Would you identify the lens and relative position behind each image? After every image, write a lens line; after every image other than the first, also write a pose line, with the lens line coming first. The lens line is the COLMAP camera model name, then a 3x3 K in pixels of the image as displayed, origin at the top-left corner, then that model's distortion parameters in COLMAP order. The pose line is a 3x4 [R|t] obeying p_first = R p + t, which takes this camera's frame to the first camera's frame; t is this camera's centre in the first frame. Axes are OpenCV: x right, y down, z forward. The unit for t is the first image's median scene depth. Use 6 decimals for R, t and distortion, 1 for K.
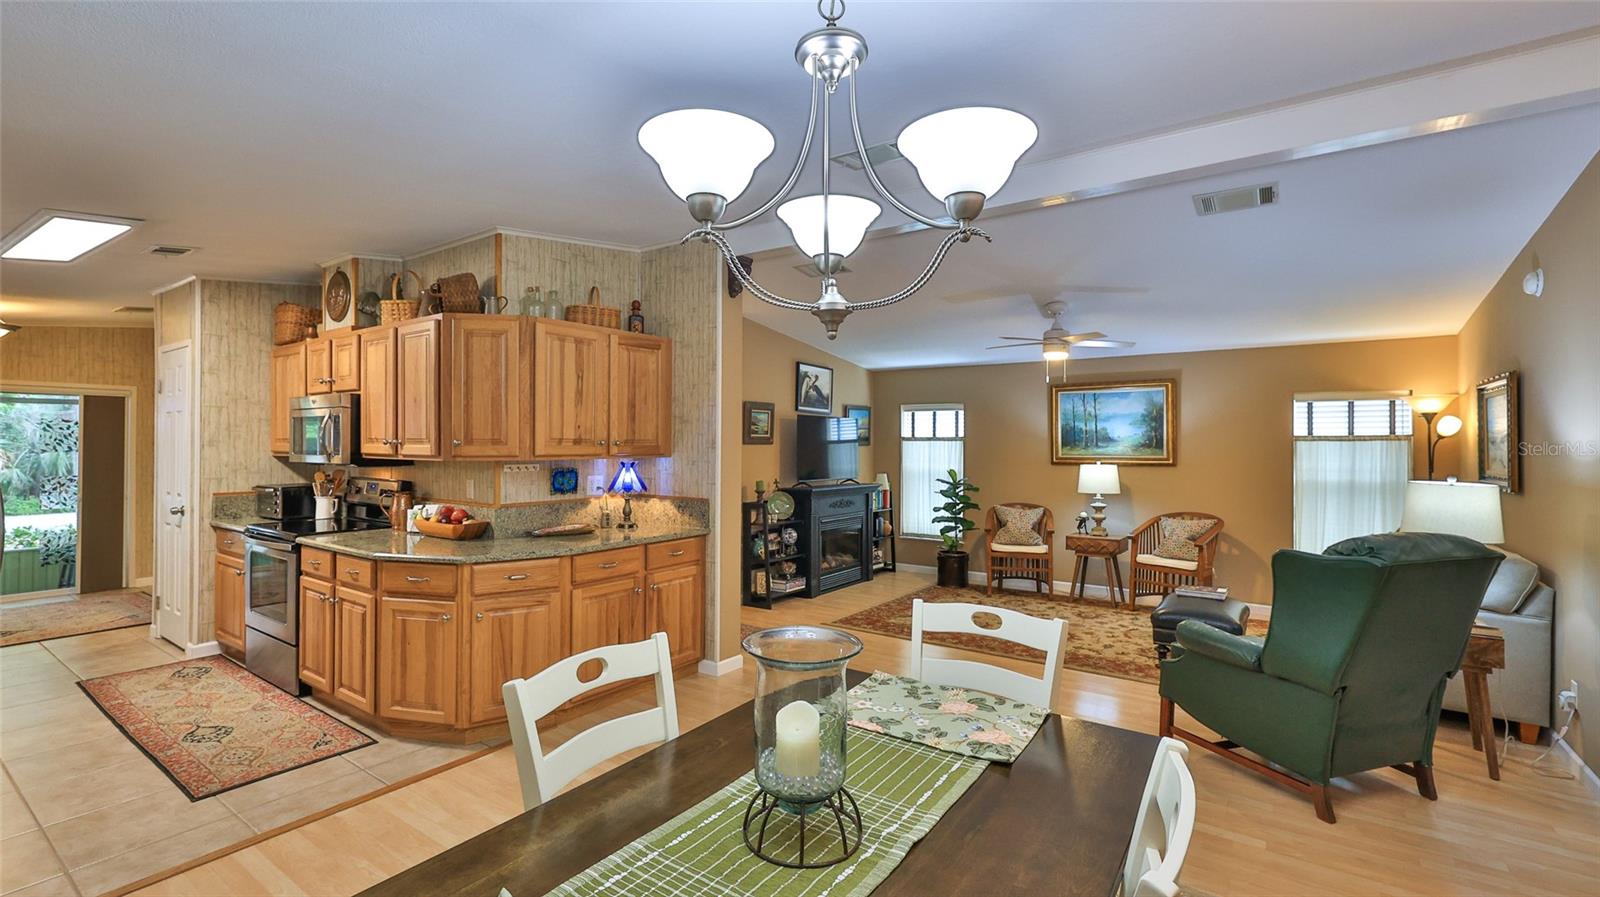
lens RADIAL K [[706.1, 0, 792.9], [0, 706.1, 440.2], [0, 0, 1]] dist [0.001200, 0.000090]
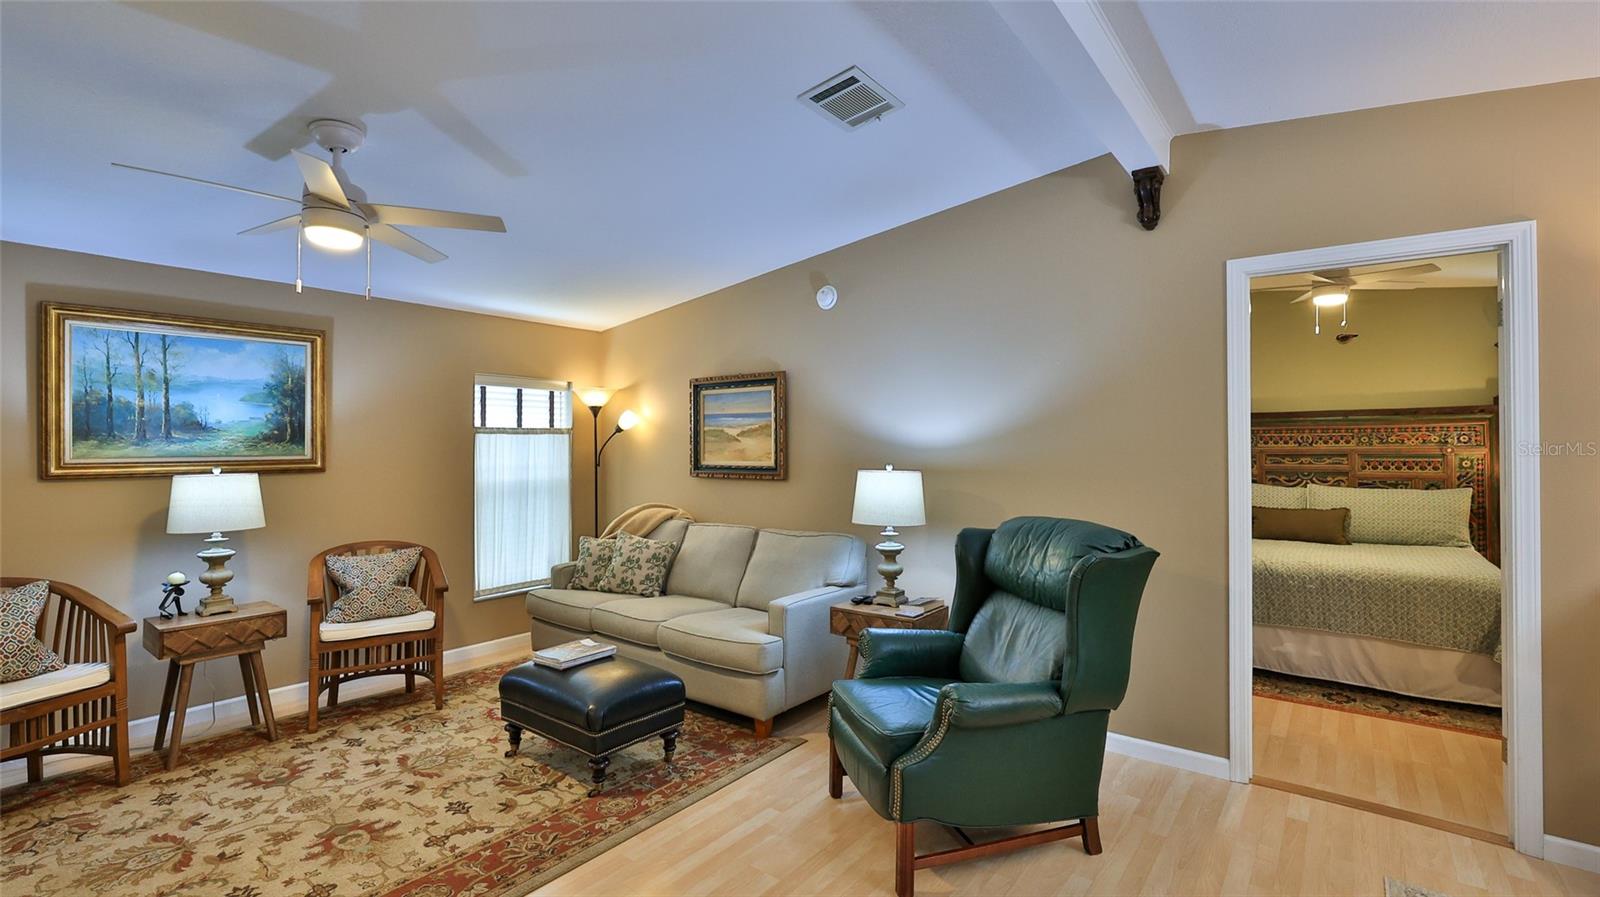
lens RADIAL K [[703.2, 0, 806.7], [0, 703.2, 434.4], [0, 0, 1]] dist [0.000392, 0.000159]
pose [[0.039265, 0.012223, 0.999154, -0.085777], [-0.006036, 0.999910, -0.011996, 0.011934], [-0.999211, -0.005560, 0.039335, 0.735050]]
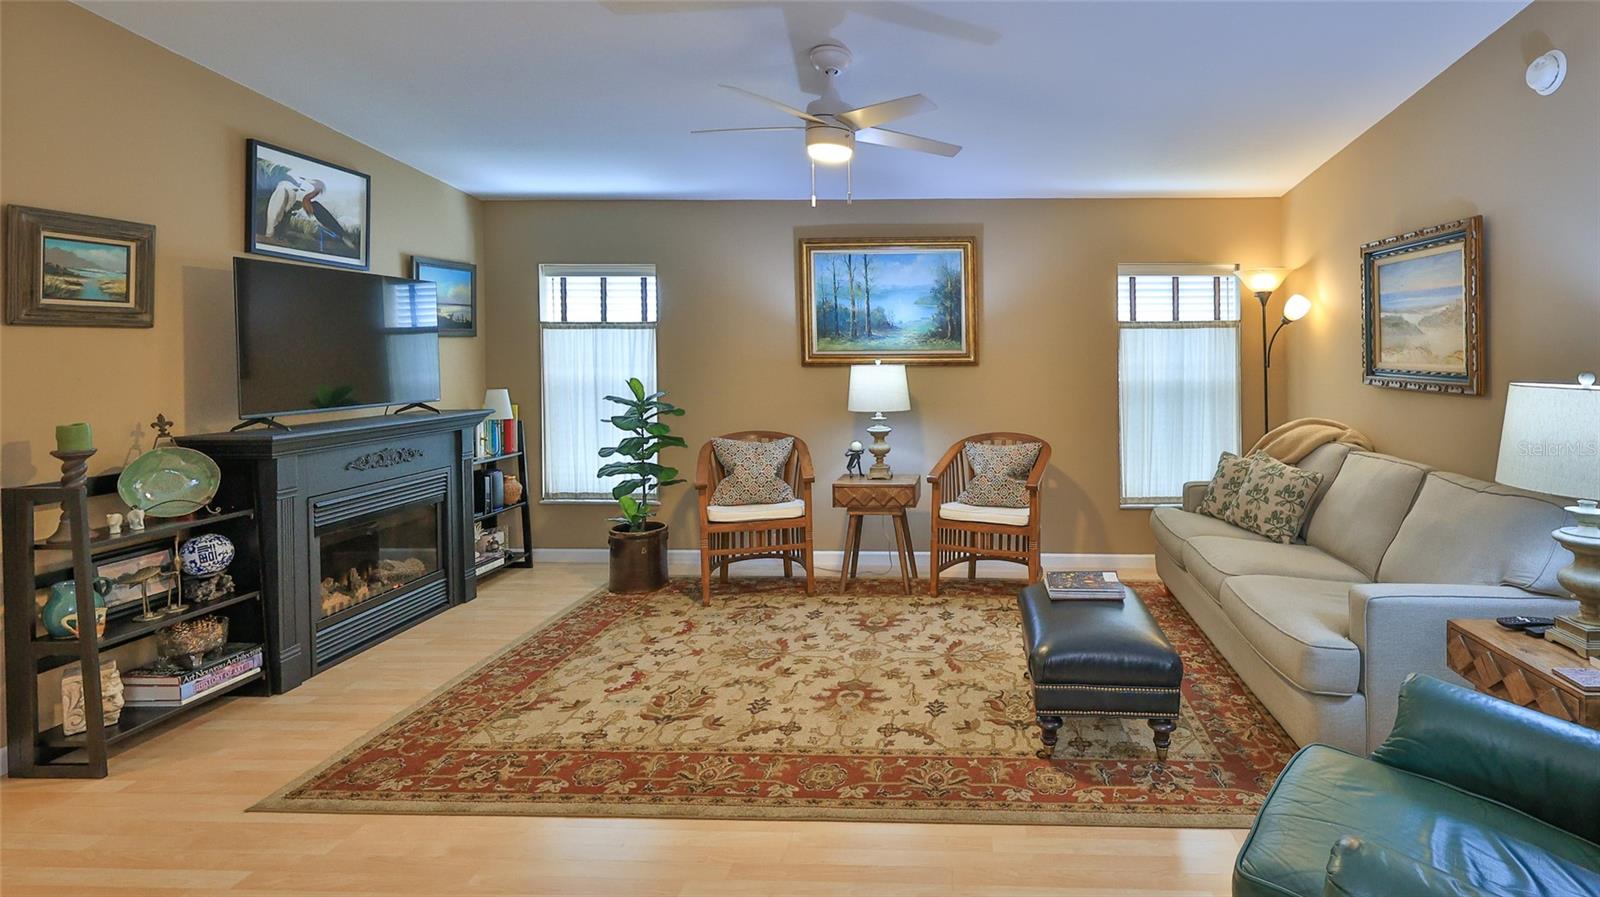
lens RADIAL K [[755.5, 0, 947.9], [0, 755.5, 361.6], [0, 0, 1]] dist [-0.001615, -0.000353]
pose [[0.830266, -0.014821, 0.557170, 0.146966], [0.000235, 0.999656, 0.026241, 0.018645], [-0.557367, -0.021657, 0.829984, 0.547178]]
